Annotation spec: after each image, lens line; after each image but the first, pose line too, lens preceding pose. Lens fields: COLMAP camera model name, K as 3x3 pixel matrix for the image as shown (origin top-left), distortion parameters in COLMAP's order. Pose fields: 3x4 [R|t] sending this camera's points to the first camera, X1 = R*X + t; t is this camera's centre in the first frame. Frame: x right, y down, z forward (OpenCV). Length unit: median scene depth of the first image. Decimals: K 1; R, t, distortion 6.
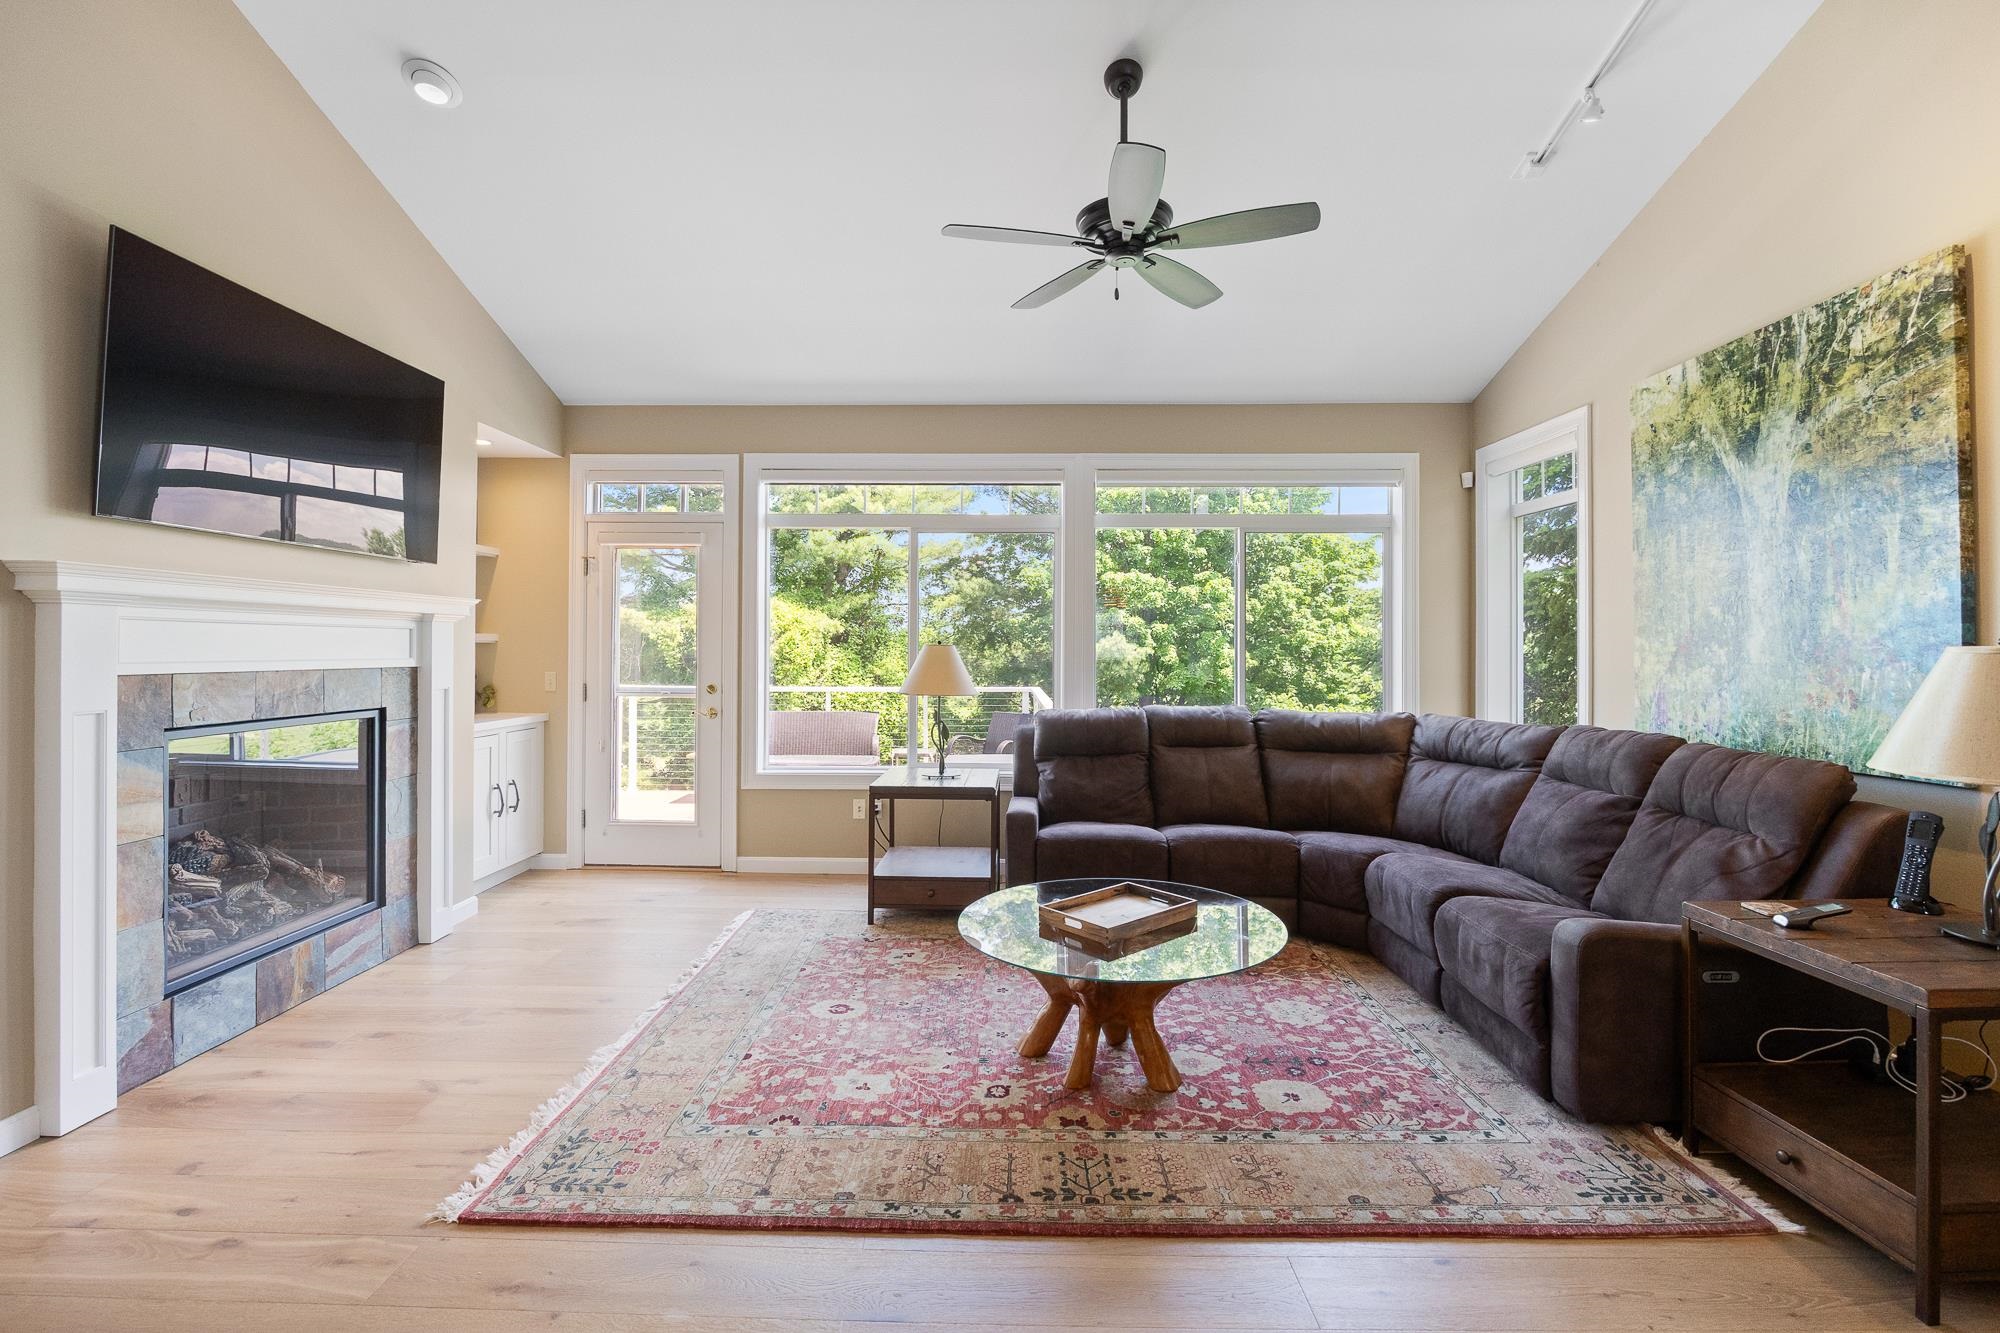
lens RADIAL K [[855.7, 0, 1013.8], [0, 855.7, 645.1], [0, 0, 1]] dist [-0.016732, 0.000140]
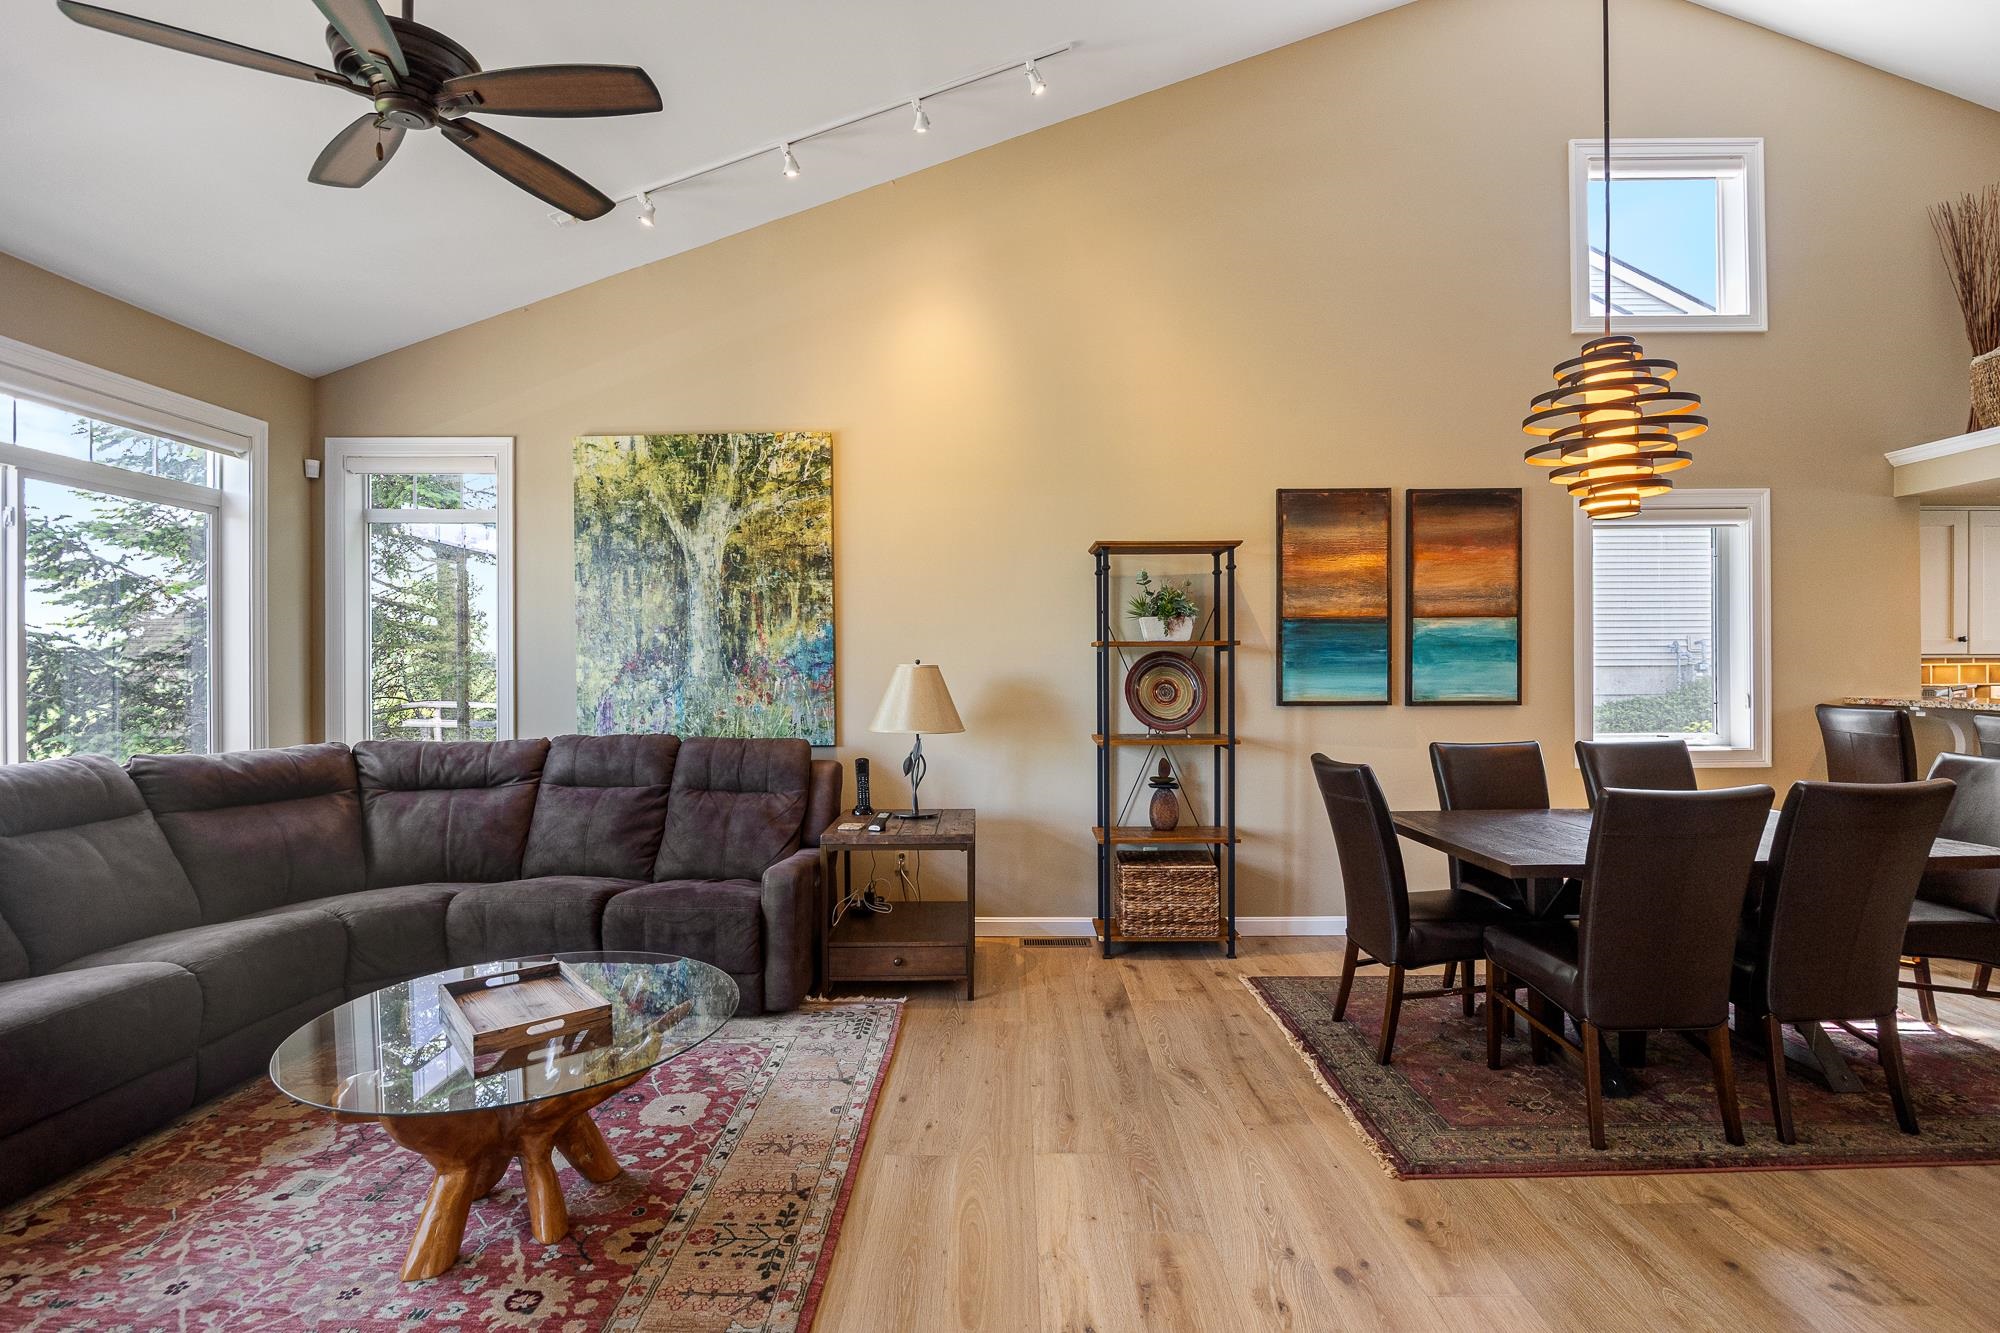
lens RADIAL K [[939.2, 0, 968.0], [0, 939.2, 673.0], [0, 0, 1]] dist [-0.007788, -0.000941]
pose [[0.036856, -0.007844, 0.999290, -0.622787], [-0.002952, 0.999964, 0.007958, 0.002366], [-0.999316, -0.003243, 0.036832, 0.496832]]
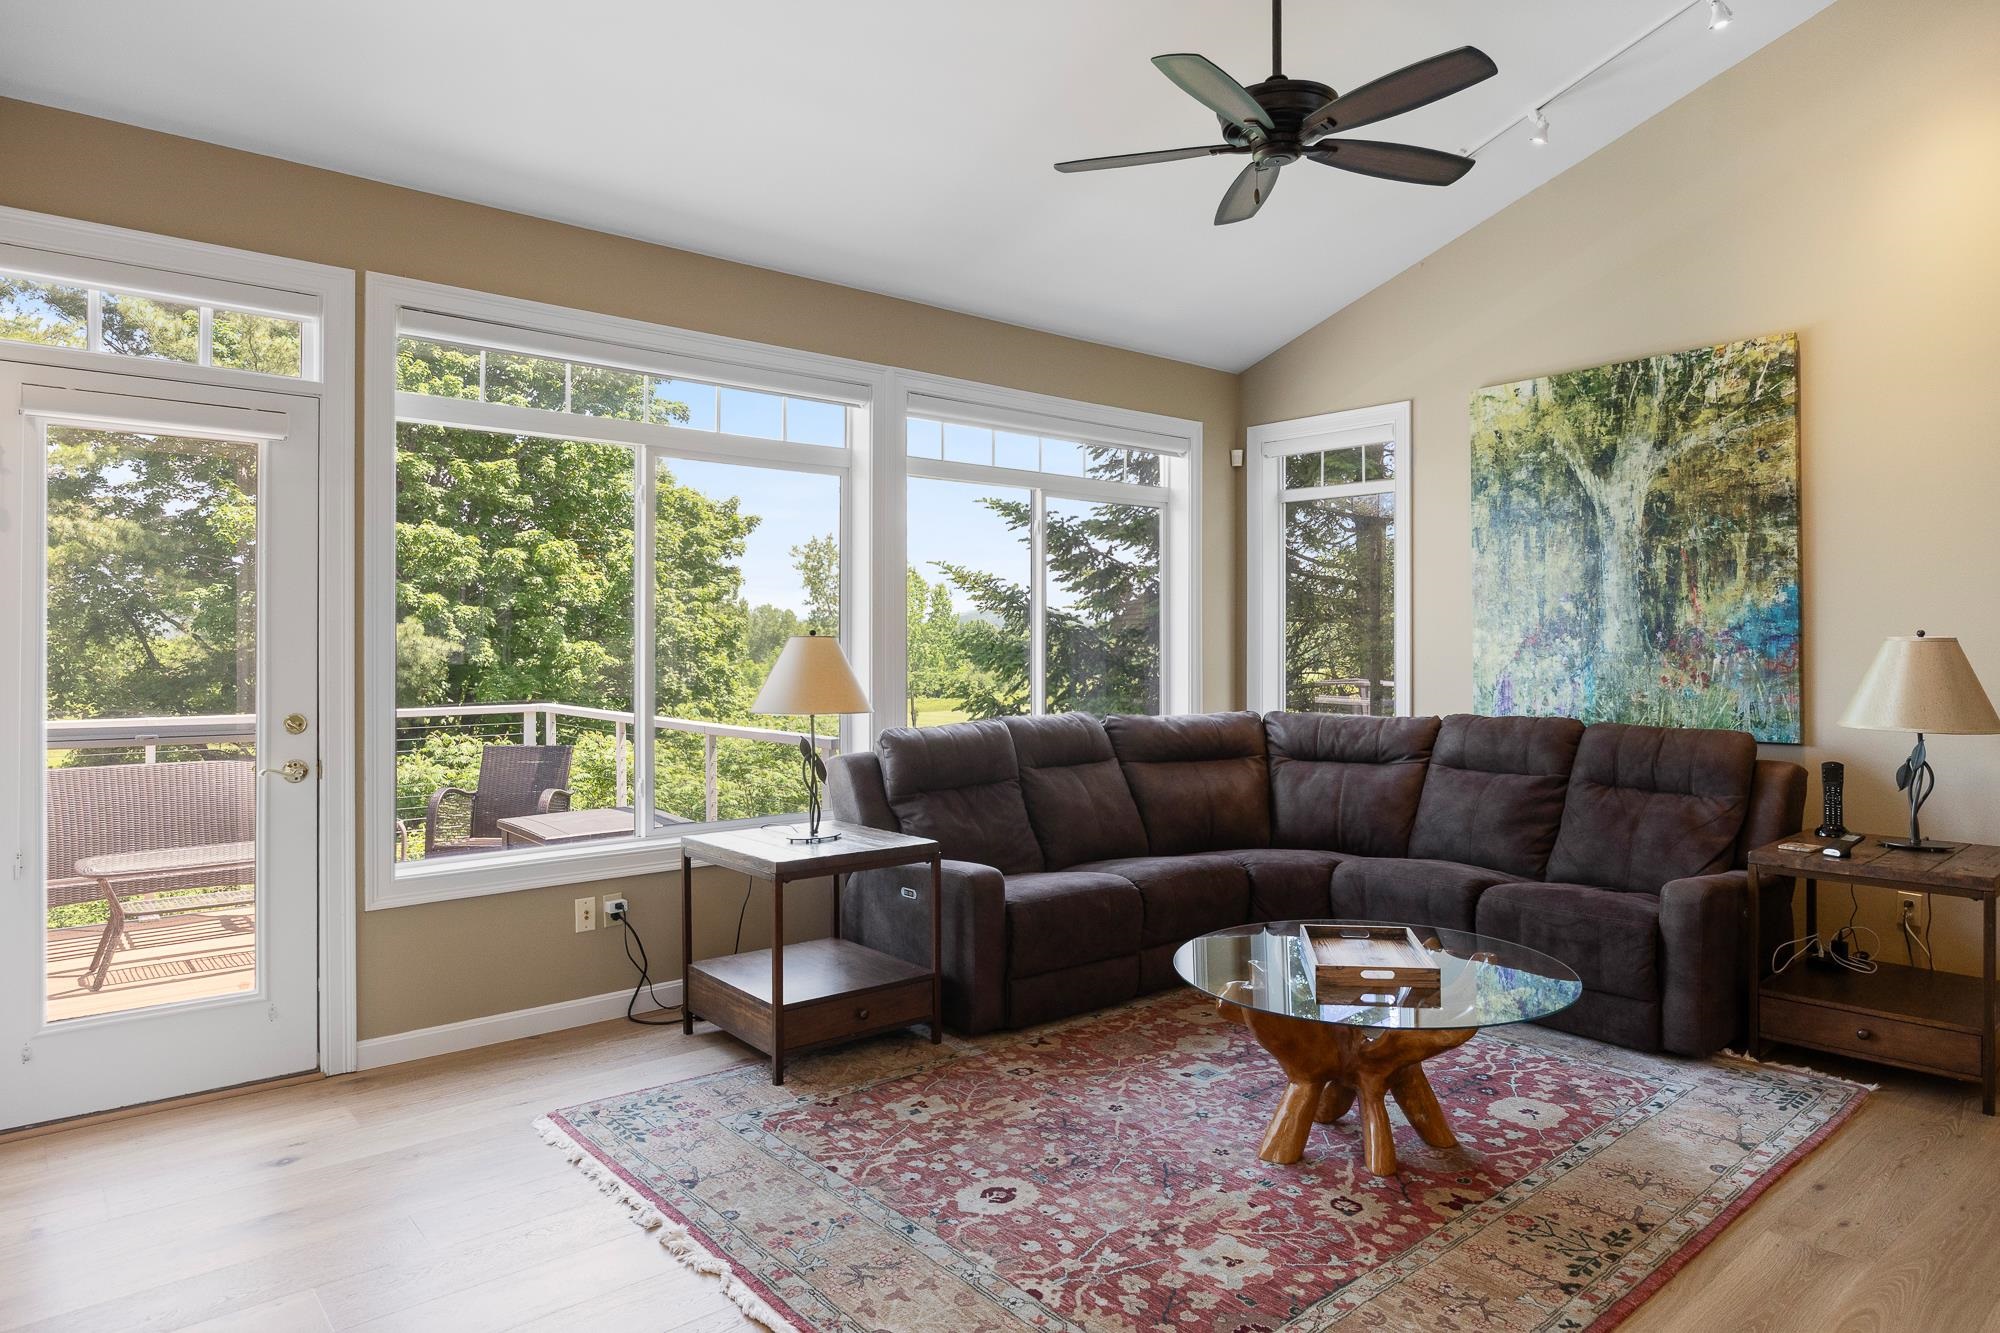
lens RADIAL K [[1163.3, 0, 1020.7], [0, 1163.3, 648.0], [0, 0, 1]] dist [-0.007129, -0.002921]
pose [[0.757384, -0.006018, 0.652941, -0.764396], [0.000313, 0.999961, 0.008852, 0.001358], [-0.652969, -0.006500, 0.757357, 0.318244]]
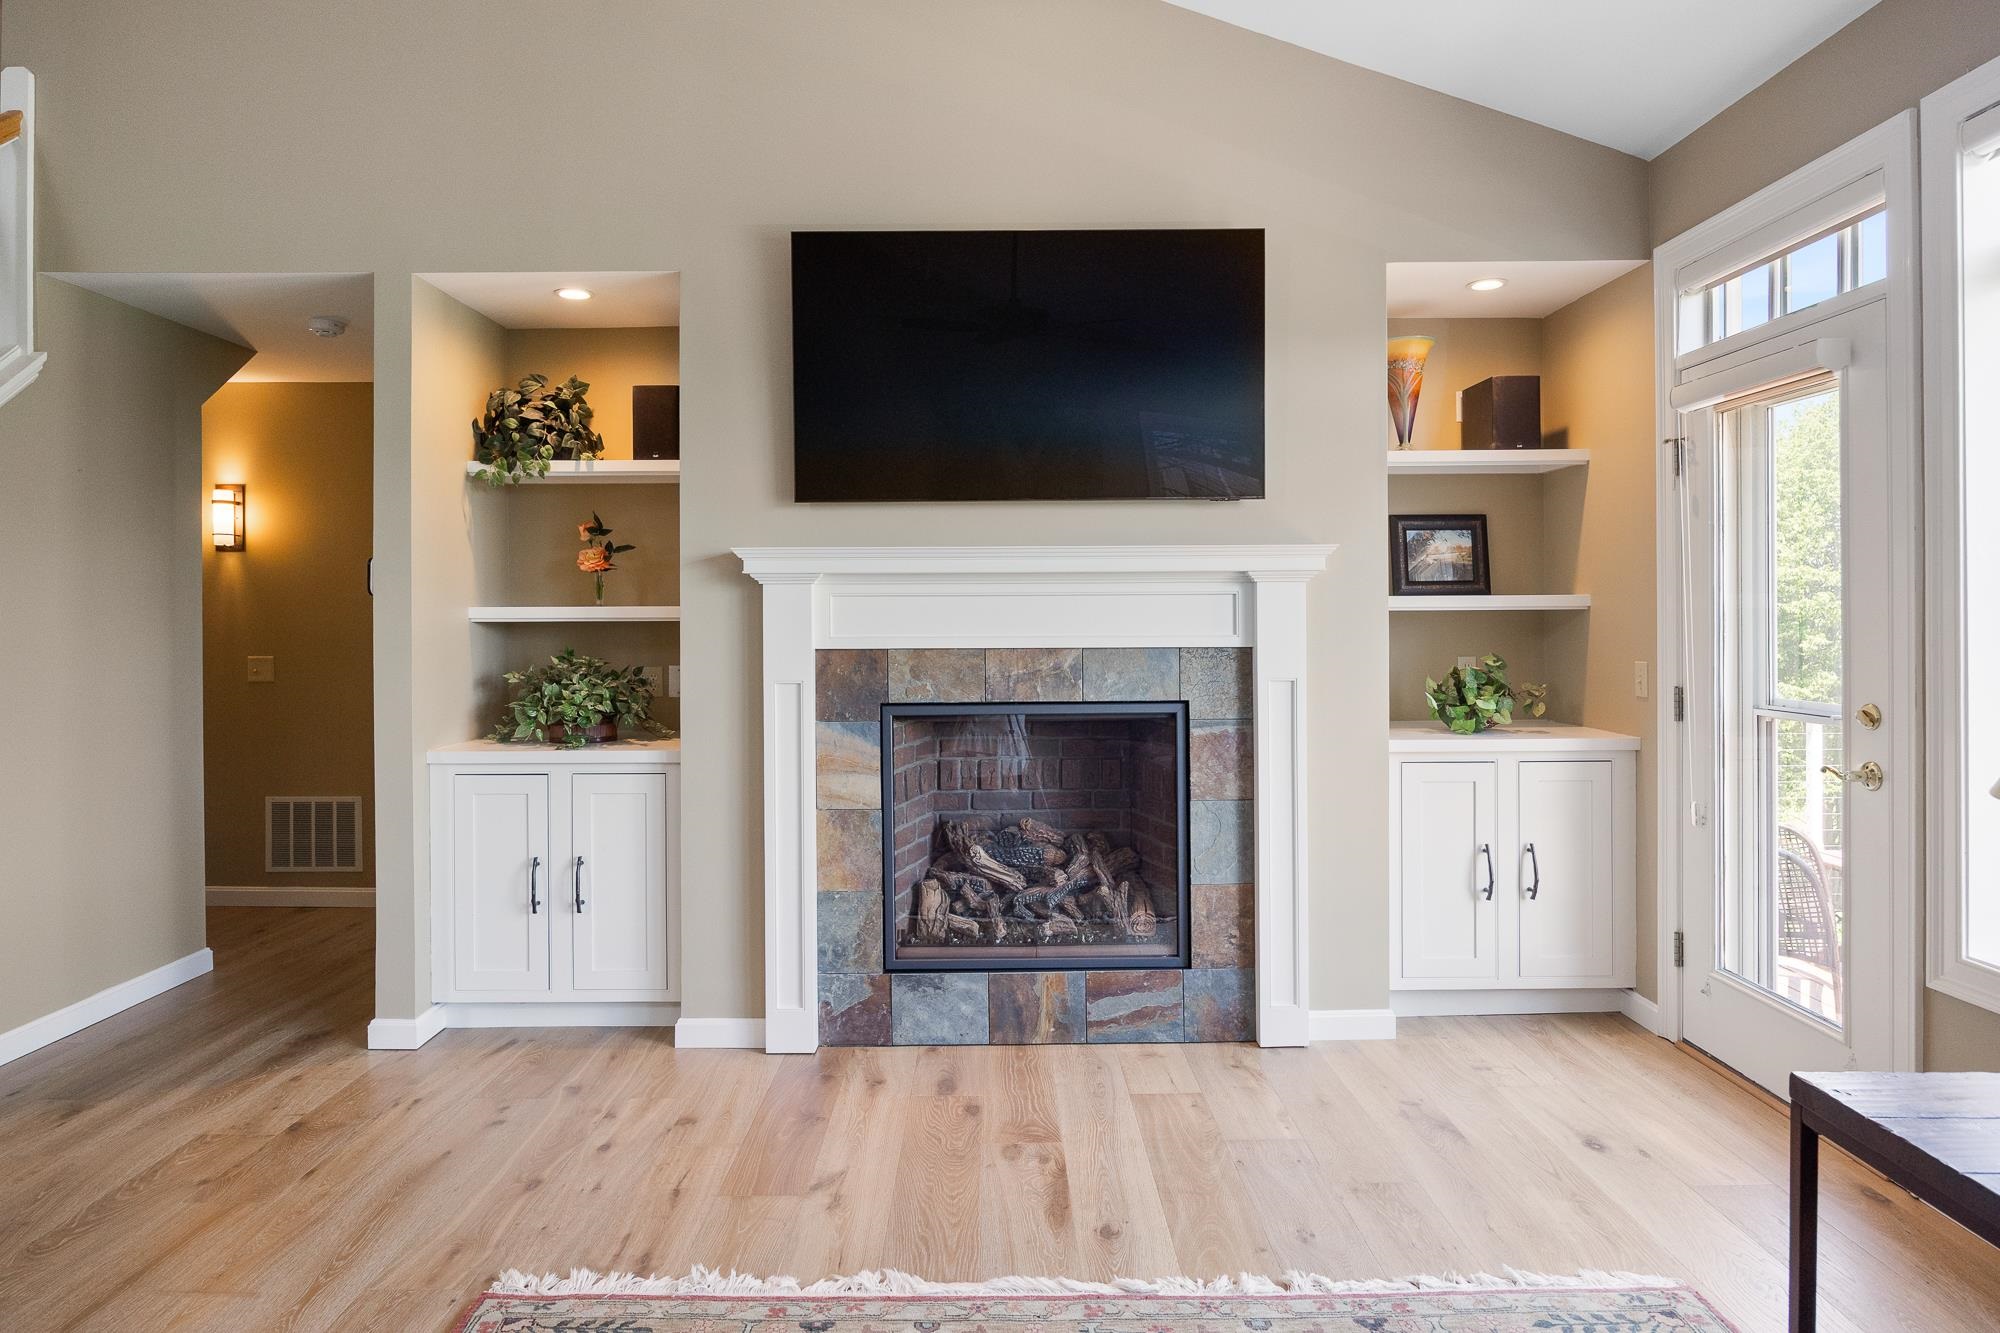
lens RADIAL K [[1163.3, 0, 1003.7], [0, 1163.3, 620.6], [0, 0, 1]] dist [-0.007129, -0.002921]
pose [[-0.007388, -0.004491, -0.999963, 0.313755], [0.010890, 0.999930, -0.004571, 0.006731], [0.999913, -0.010924, -0.007339, 0.952141]]
